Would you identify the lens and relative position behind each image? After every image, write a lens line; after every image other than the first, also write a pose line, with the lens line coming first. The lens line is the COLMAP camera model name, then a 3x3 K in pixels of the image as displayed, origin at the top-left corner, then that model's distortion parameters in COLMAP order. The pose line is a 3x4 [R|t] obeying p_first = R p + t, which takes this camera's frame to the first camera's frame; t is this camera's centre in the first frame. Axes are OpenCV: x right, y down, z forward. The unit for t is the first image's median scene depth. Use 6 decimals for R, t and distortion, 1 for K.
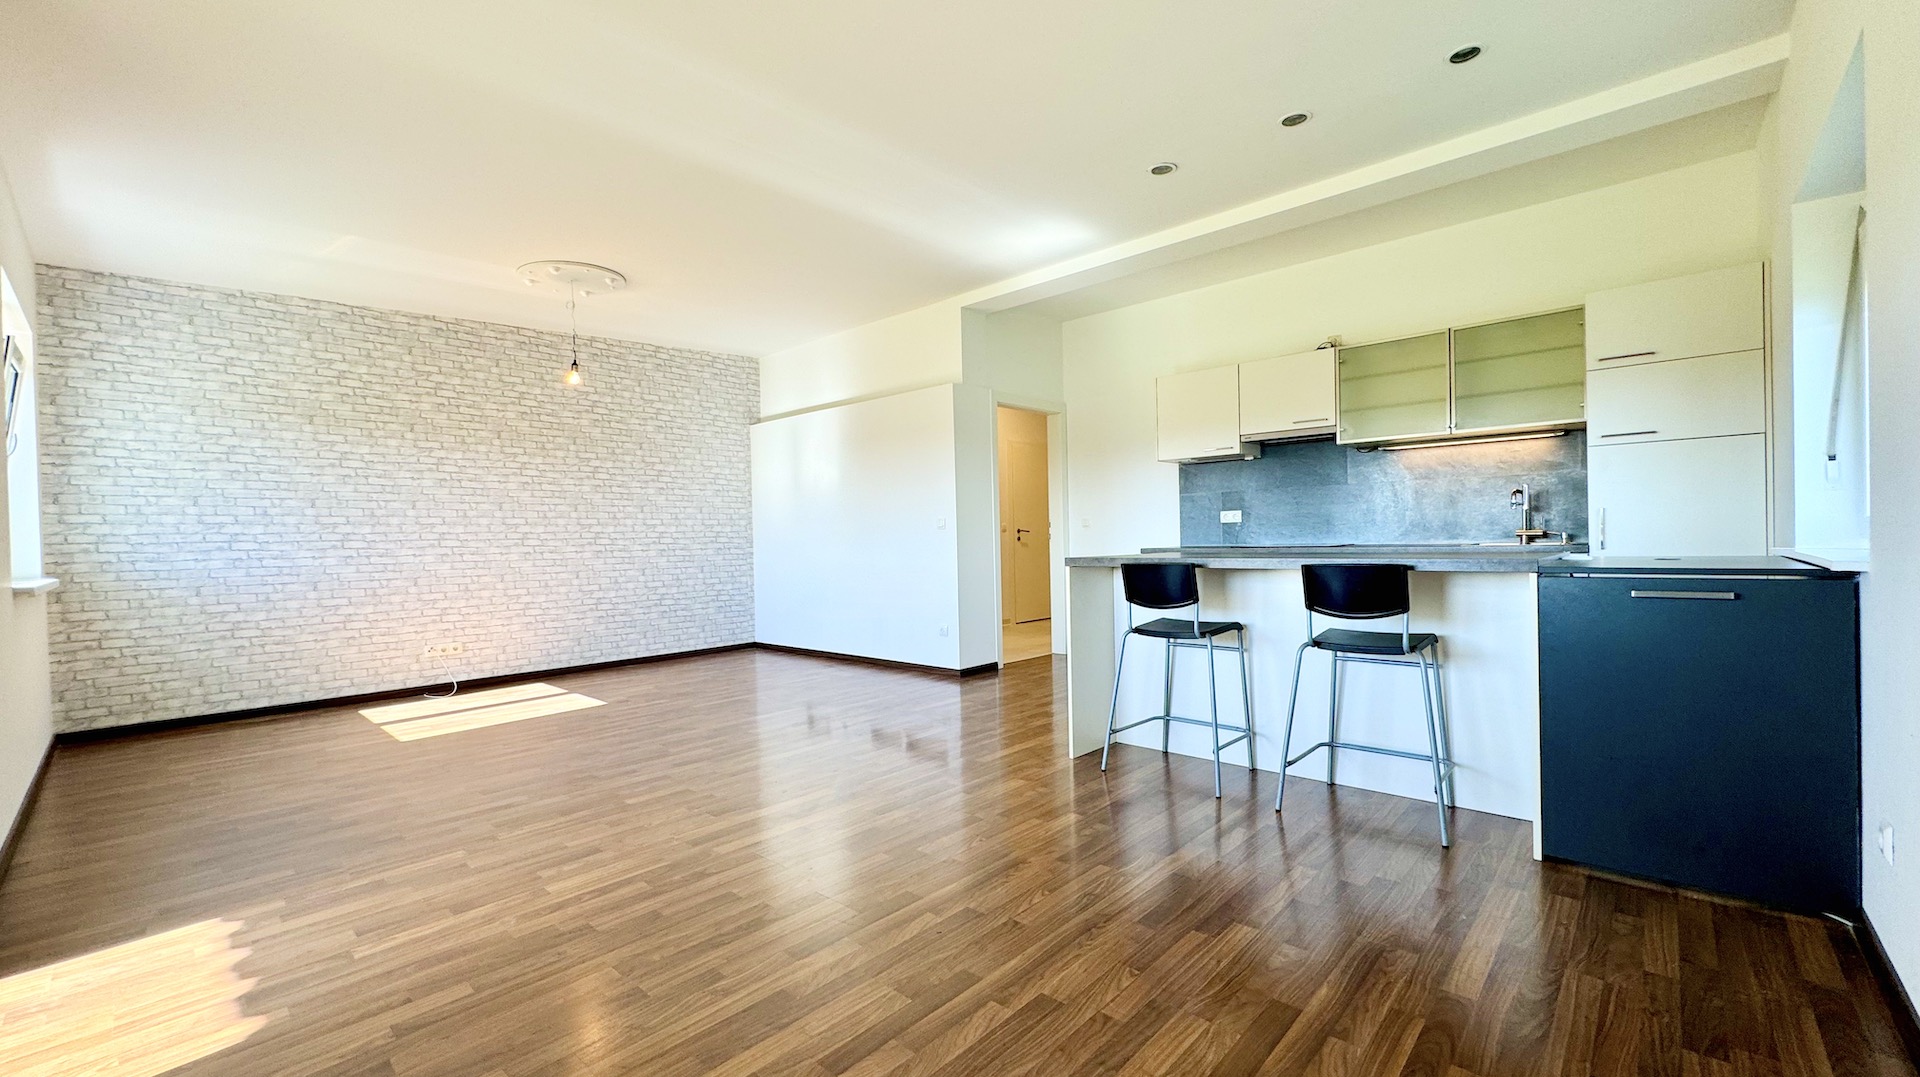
lens RADIAL K [[768.3, 0, 960.0], [0, 768.3, 538.5], [0, 0, 1]] dist [0.020312, -0.000250]
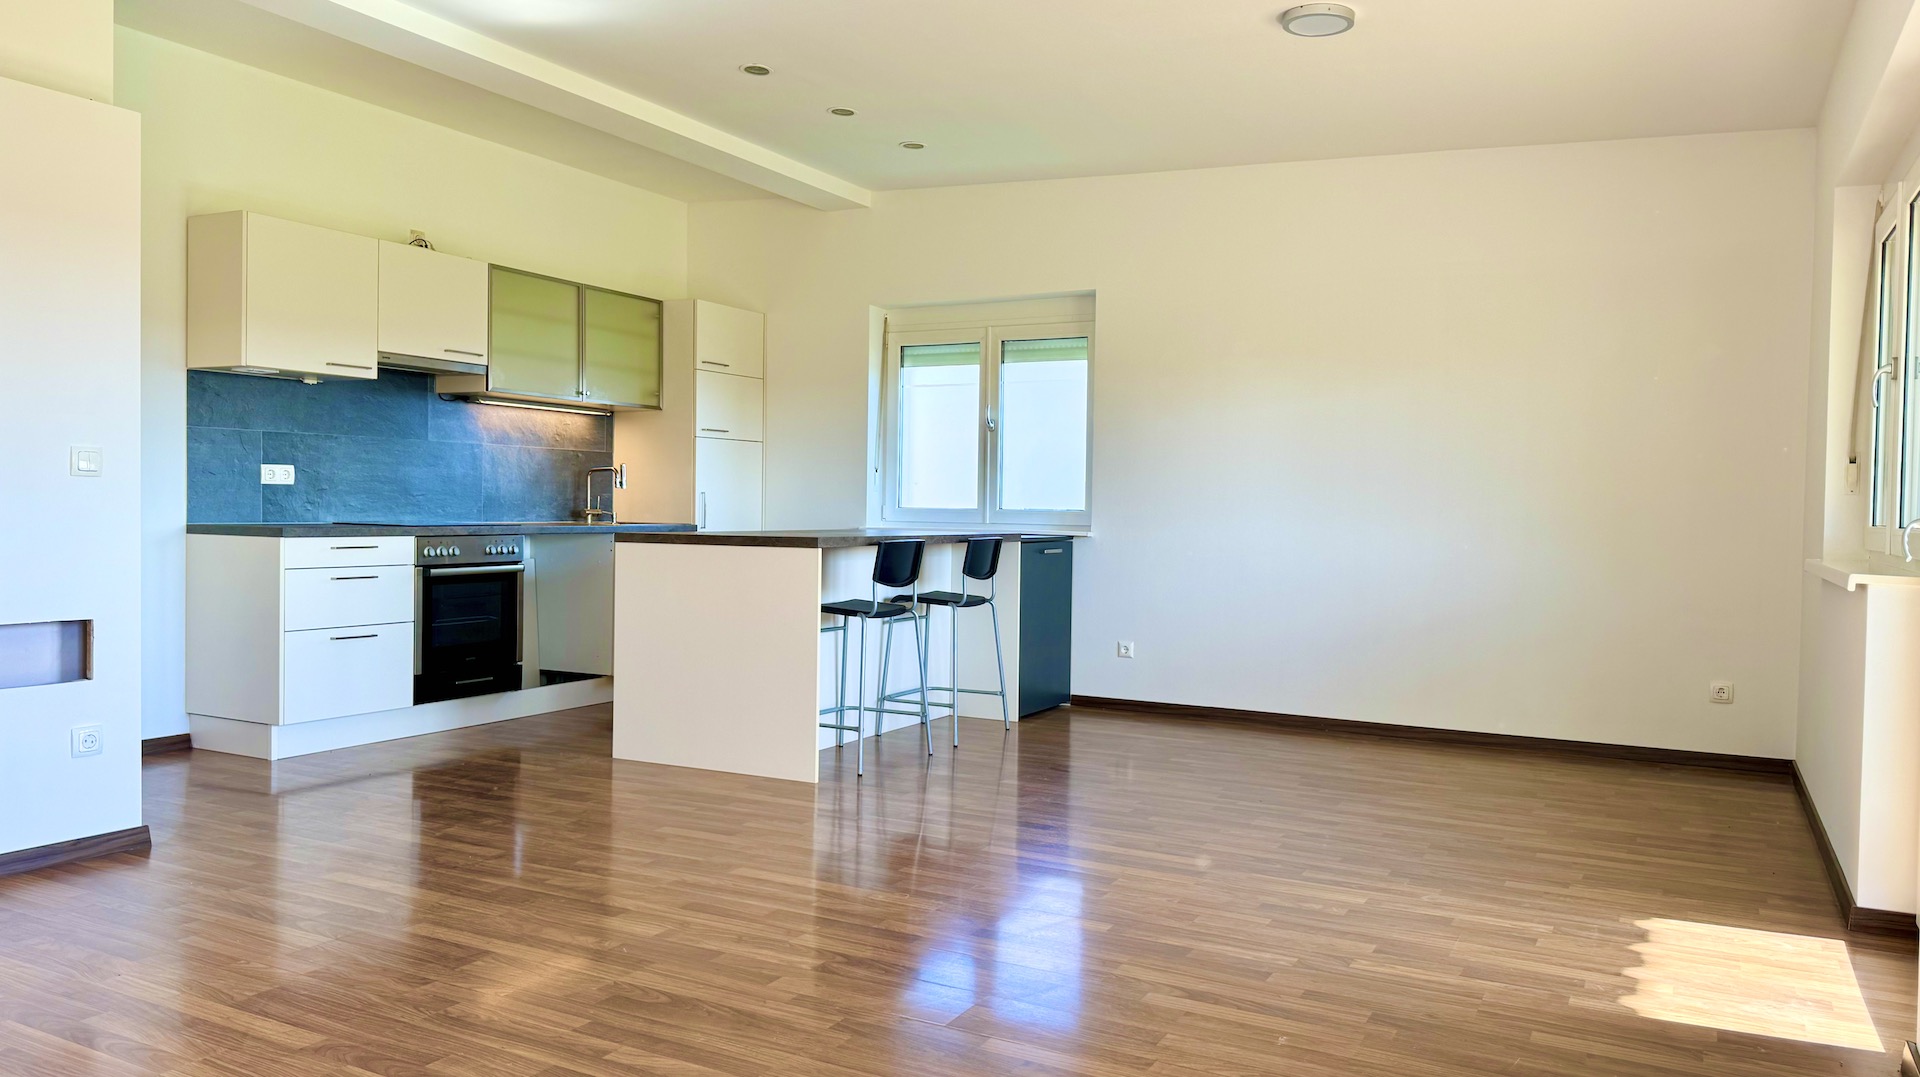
lens RADIAL K [[1322.1, 0, 960.0], [0, 1322.1, 538.5], [0, 0, 1]] dist [0.005315, 0.002352]
pose [[-0.242877, -0.003253, 0.970052, -1.790734], [-0.005808, 0.999981, 0.001899, 0.037307], [-0.970040, -0.005173, -0.242891, 1.727718]]
